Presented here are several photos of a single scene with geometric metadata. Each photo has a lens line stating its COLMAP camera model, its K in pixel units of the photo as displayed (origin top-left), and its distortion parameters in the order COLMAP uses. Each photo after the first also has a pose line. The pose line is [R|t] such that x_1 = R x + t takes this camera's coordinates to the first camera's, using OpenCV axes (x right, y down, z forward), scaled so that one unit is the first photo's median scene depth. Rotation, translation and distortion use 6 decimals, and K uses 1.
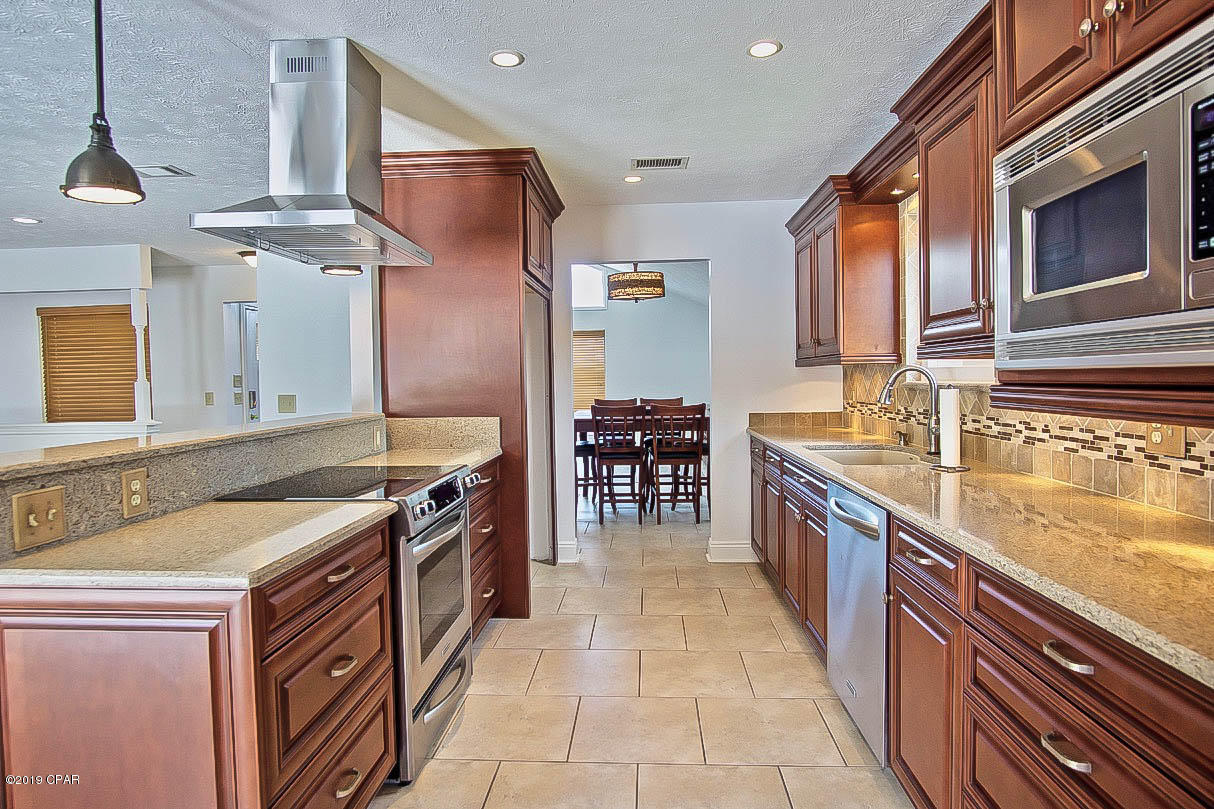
lens RADIAL K [[668.4, 0, 608.3], [0, 668.4, 393.2], [0, 0, 1]] dist [-0.017195, 0.001340]
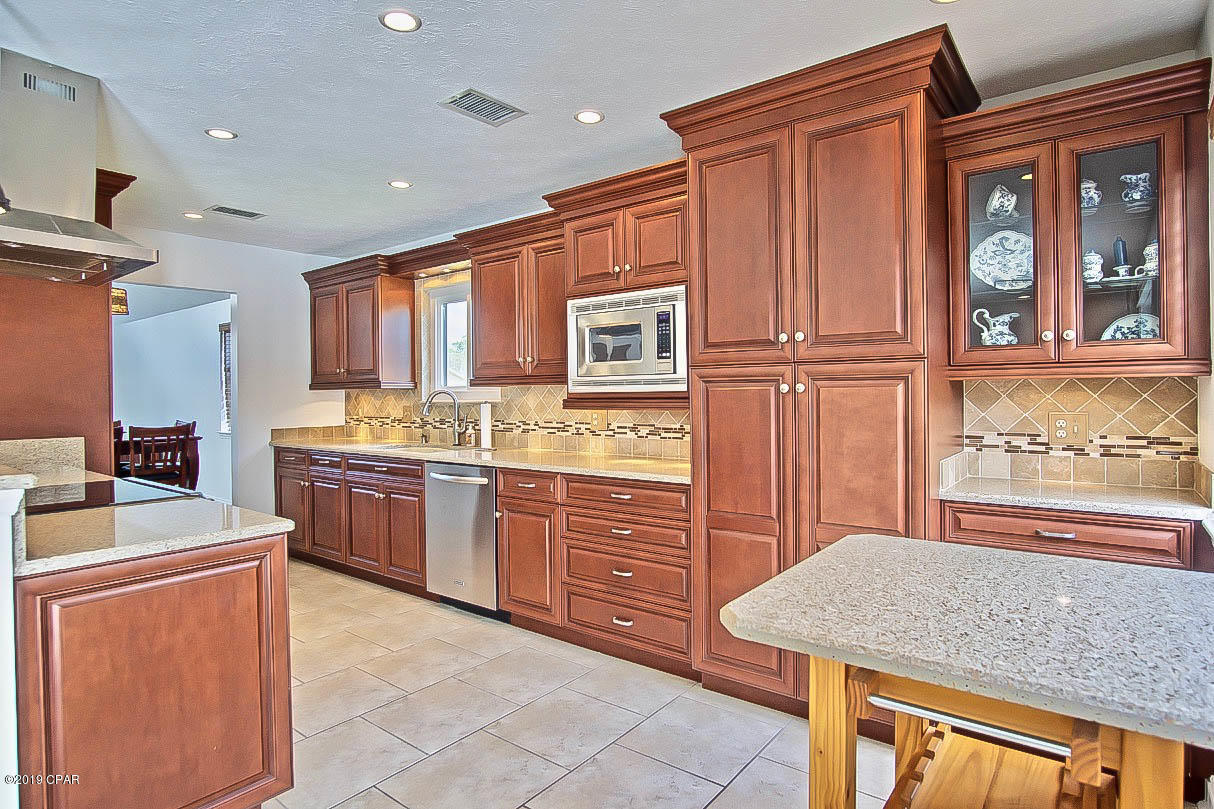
lens RADIAL K [[654.1, 0, 607.4], [0, 654.1, 394.7], [0, 0, 1]] dist [-0.026681, 0.004673]
pose [[0.572260, 0.005813, 0.820052, -0.638060], [0.021719, 0.999517, -0.022241, 0.013013], [-0.819785, 0.030538, 0.571857, -0.214419]]
